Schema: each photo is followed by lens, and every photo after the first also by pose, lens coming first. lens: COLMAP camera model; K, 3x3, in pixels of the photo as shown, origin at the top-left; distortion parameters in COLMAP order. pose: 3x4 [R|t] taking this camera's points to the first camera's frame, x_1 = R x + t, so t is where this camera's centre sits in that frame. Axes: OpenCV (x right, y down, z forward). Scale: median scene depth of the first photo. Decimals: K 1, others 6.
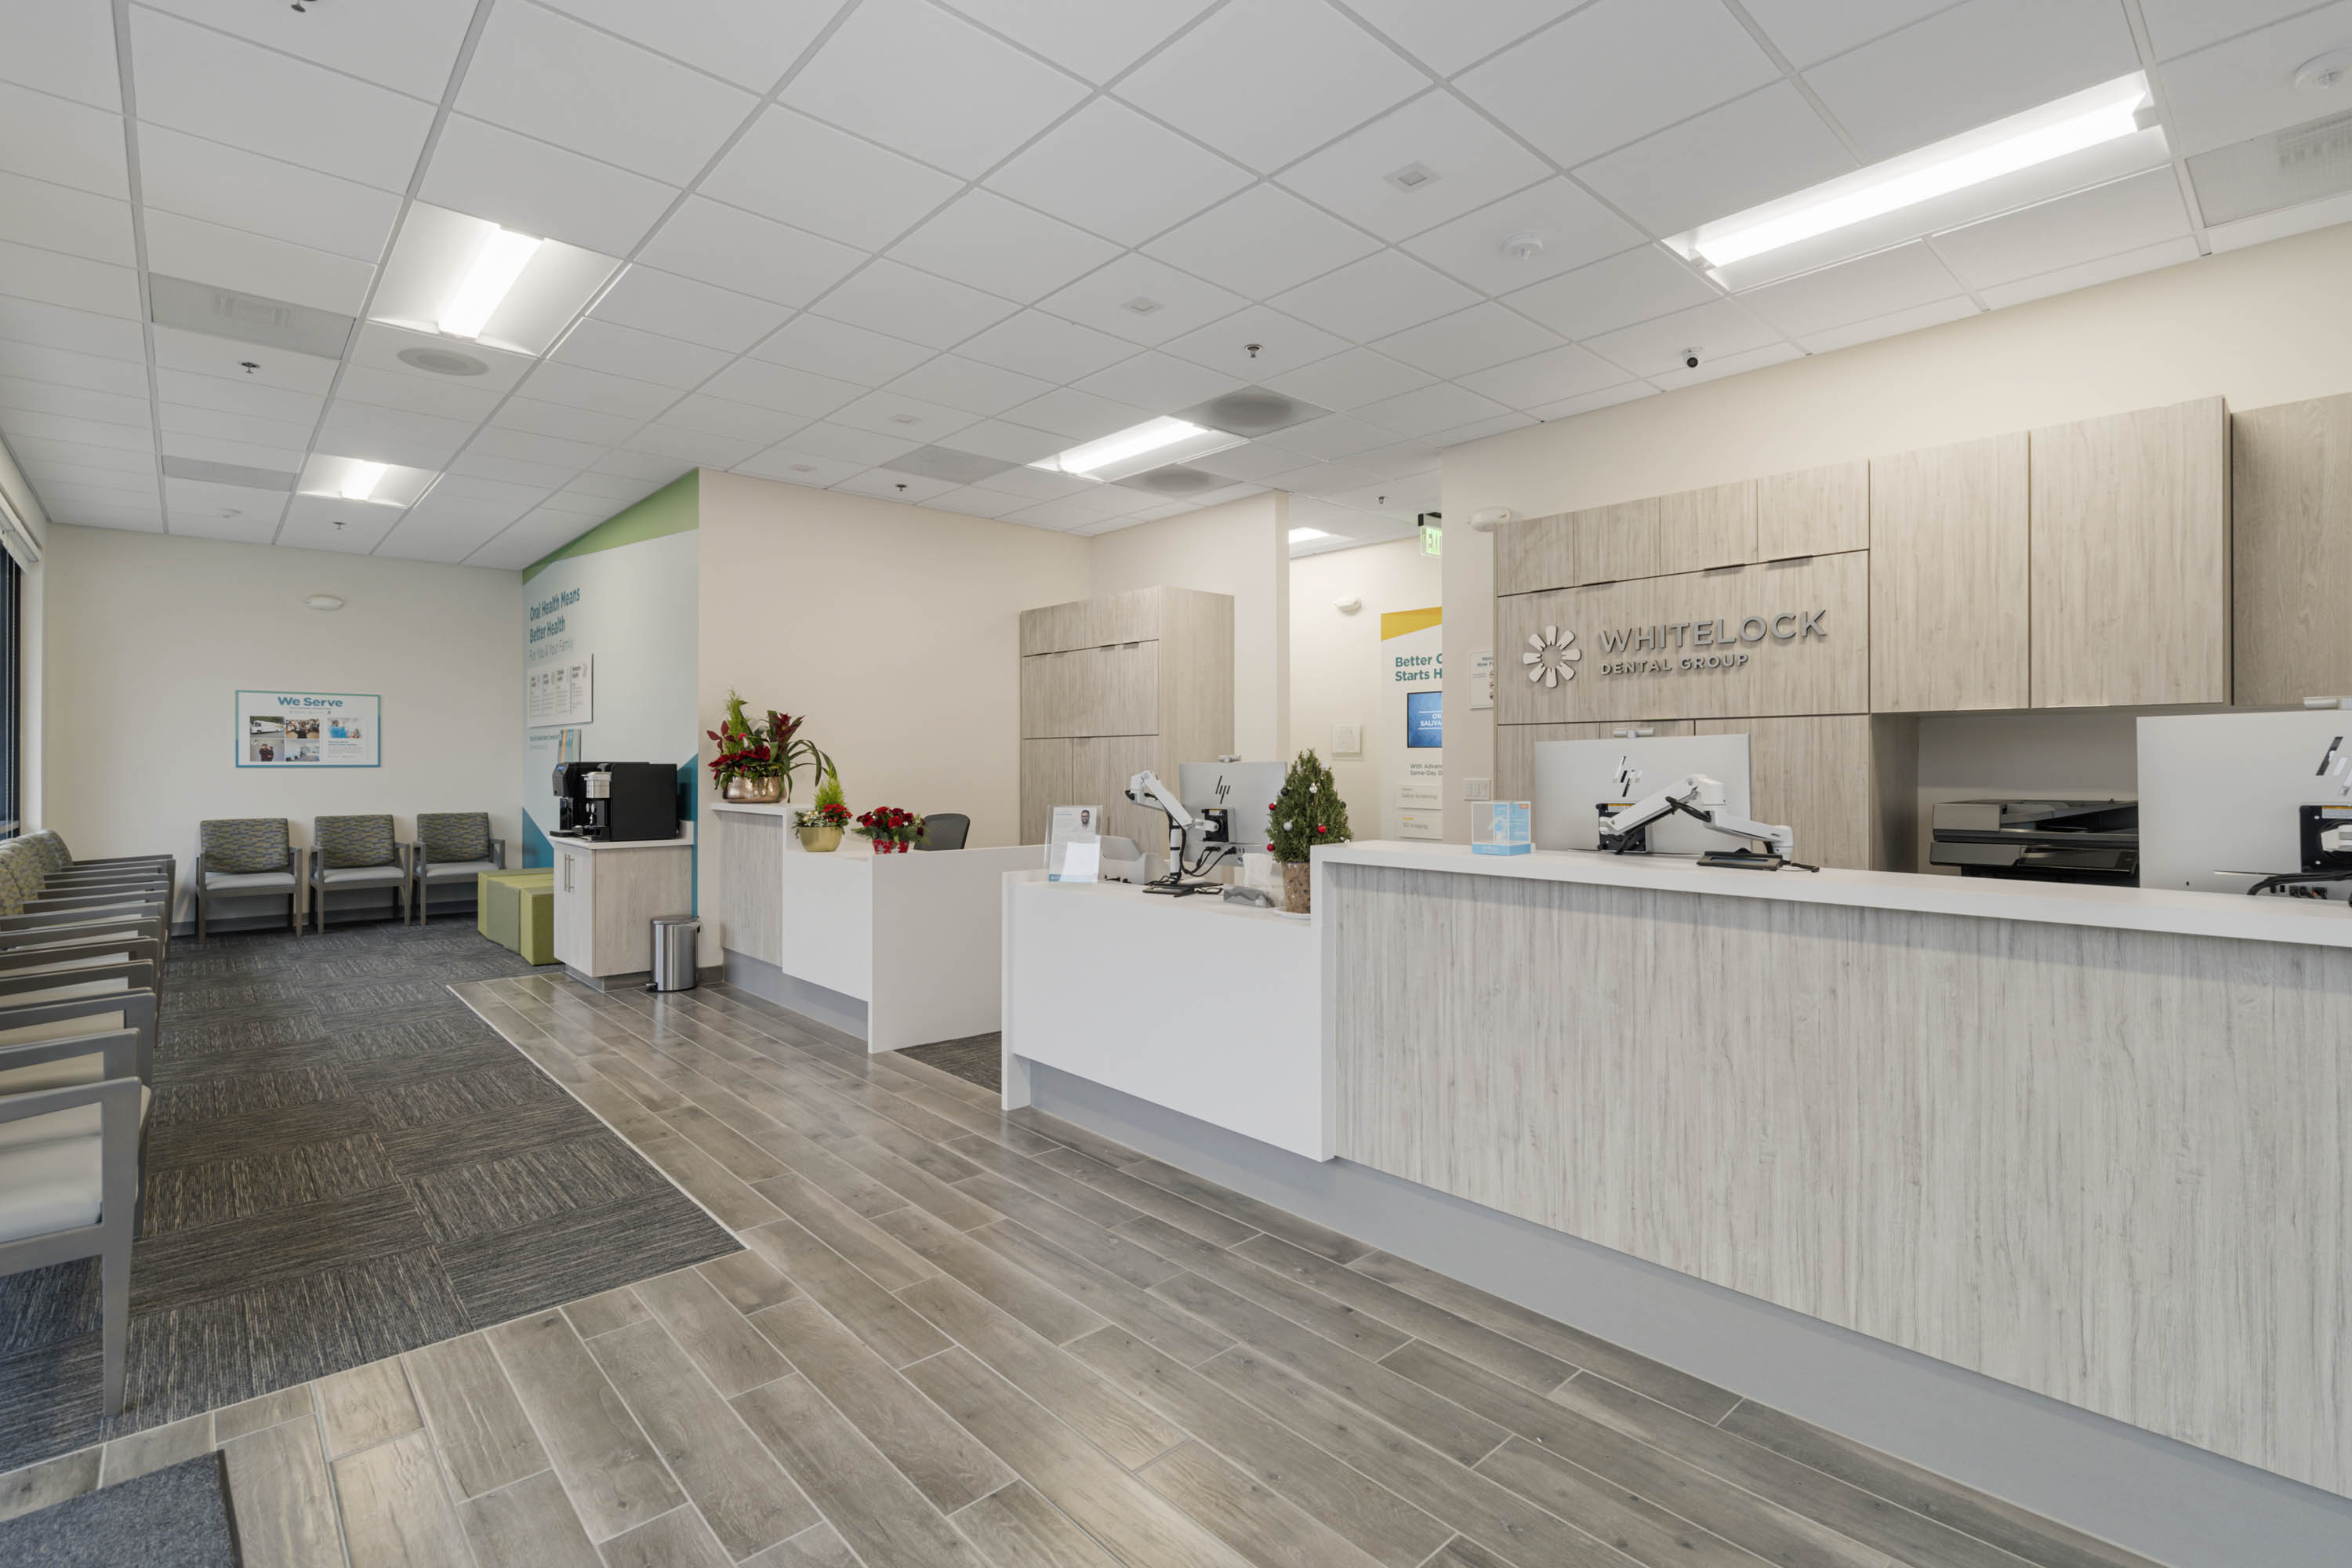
lens RADIAL K [[1067.2, 0, 1186.6], [0, 1067.2, 763.1], [0, 0, 1]] dist [-0.006749, 0.001752]
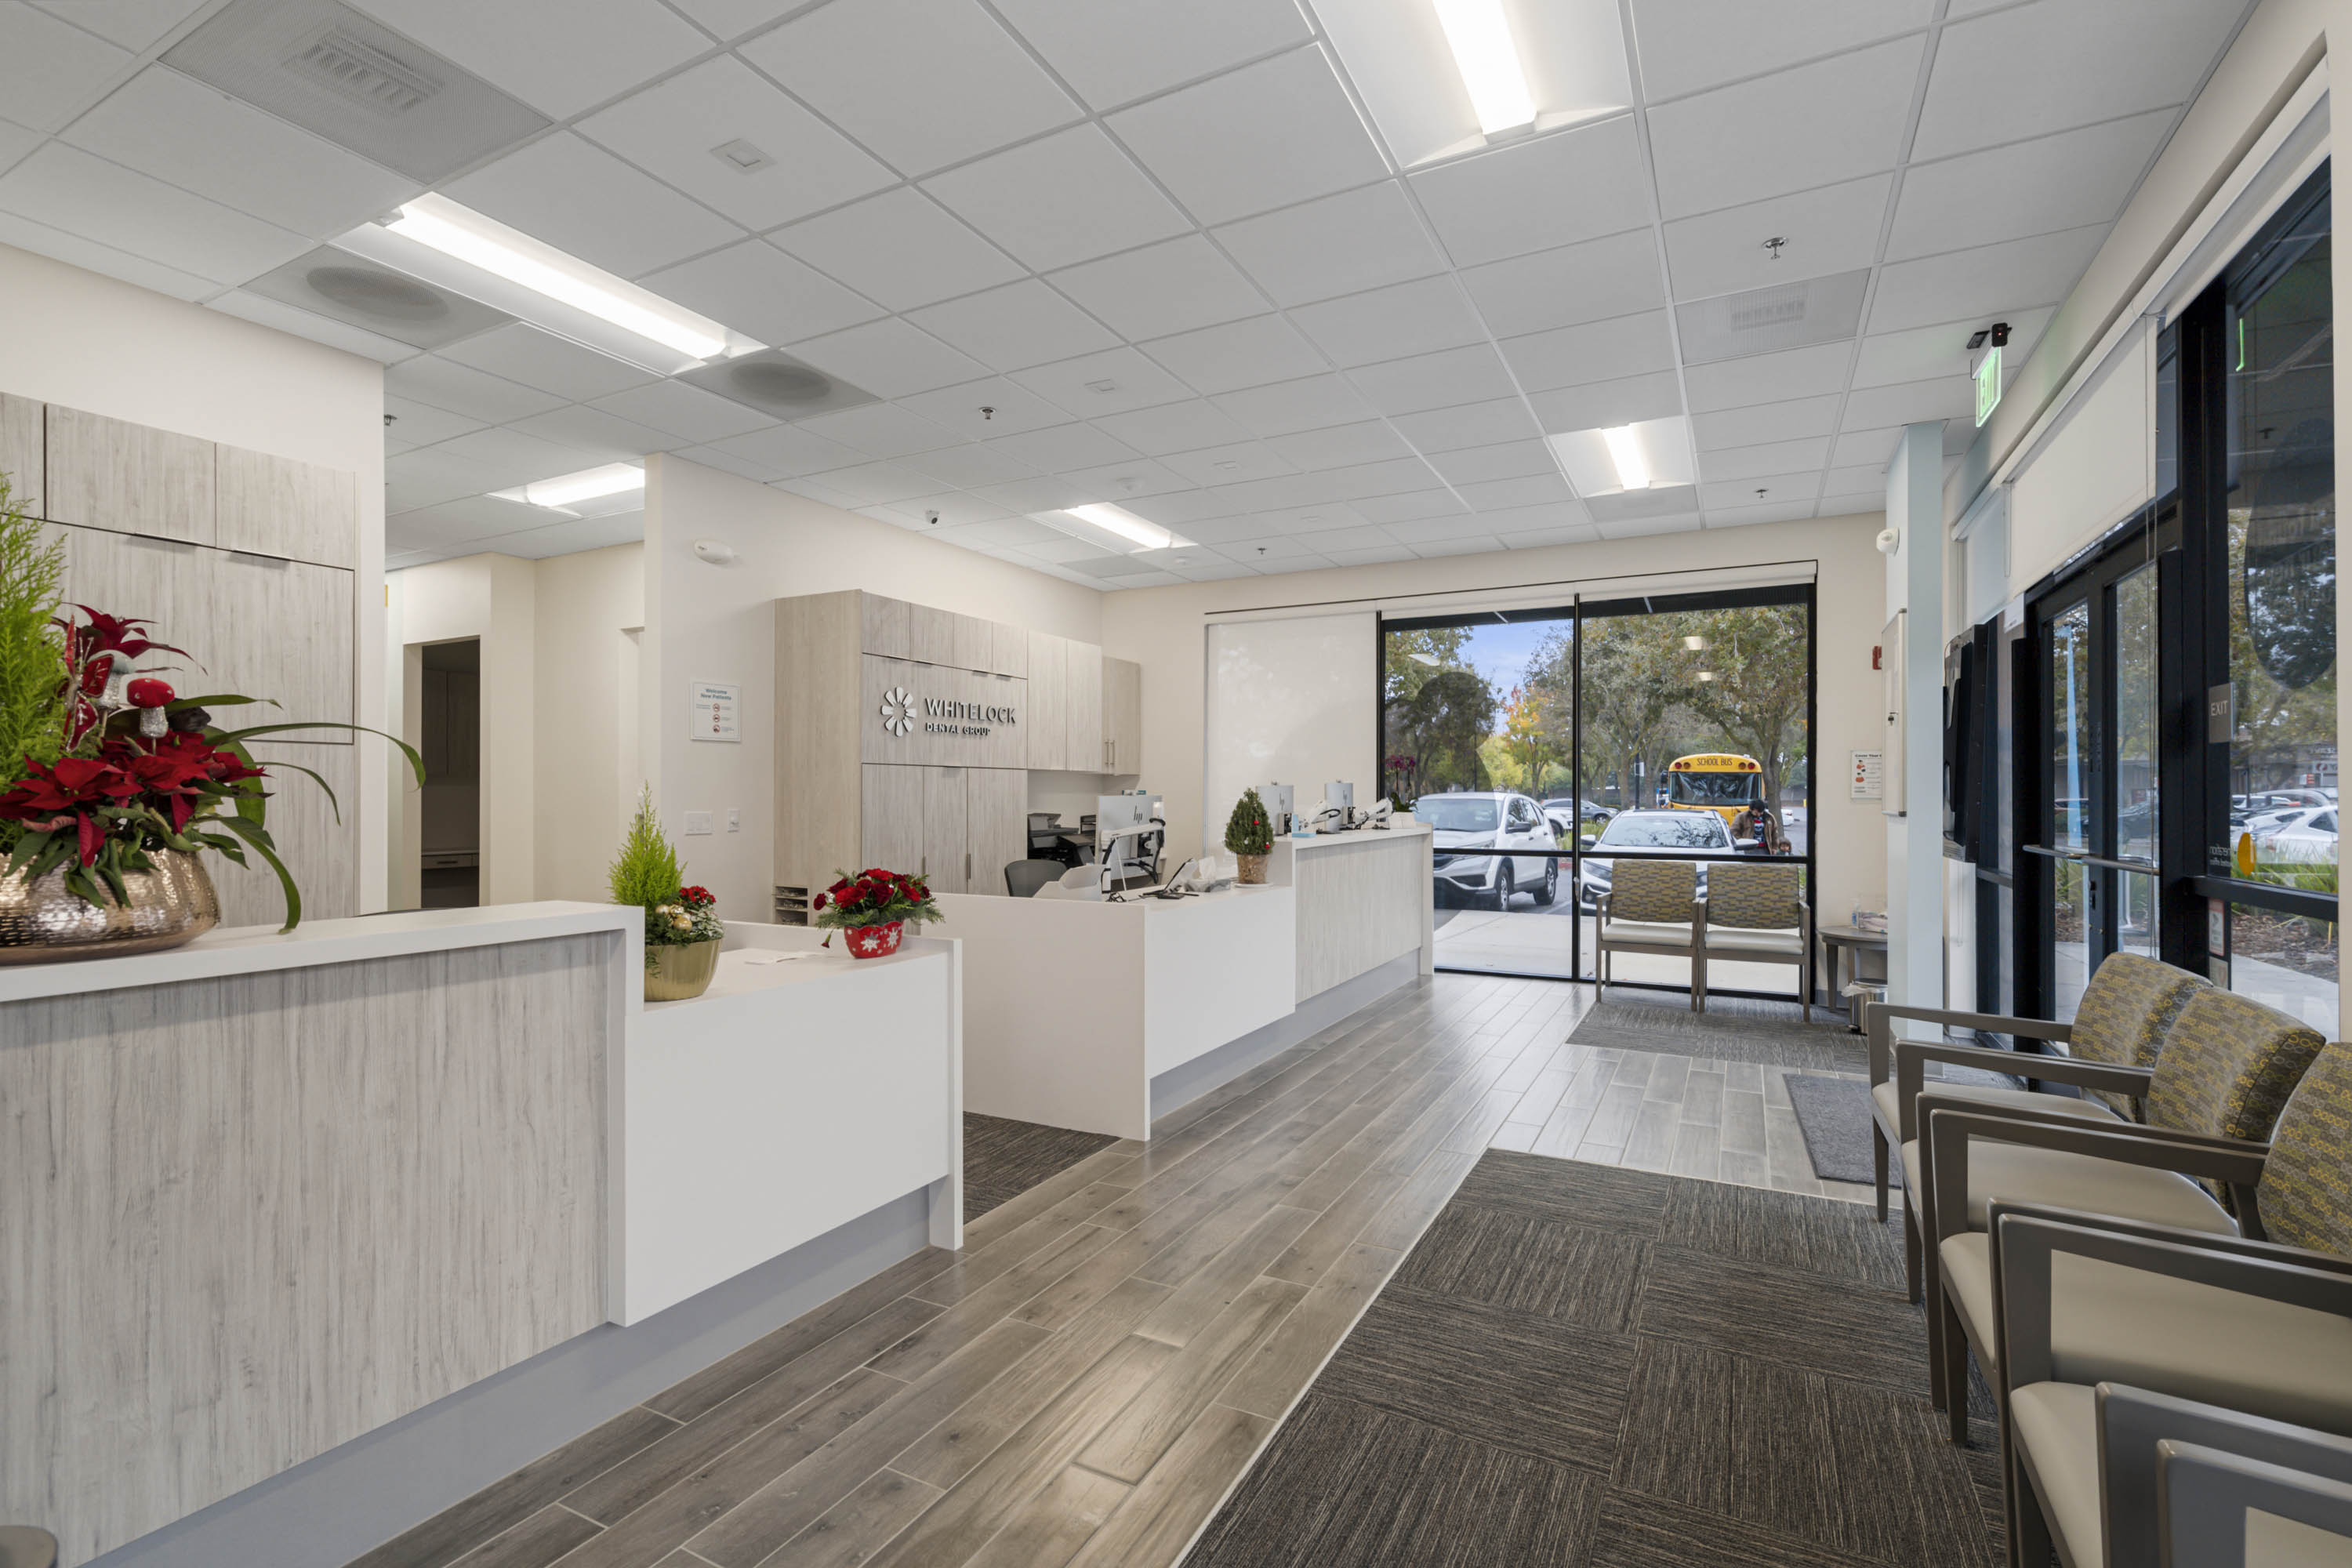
lens RADIAL K [[1067.2, 0, 1179.9], [0, 1067.2, 791.4], [0, 0, 1]] dist [-0.006749, 0.001752]
pose [[-0.322115, 0.005529, 0.946684, -1.161752], [0.003553, 0.999983, -0.004631, 0.001826], [-0.946694, 0.001872, -0.322129, 1.329881]]
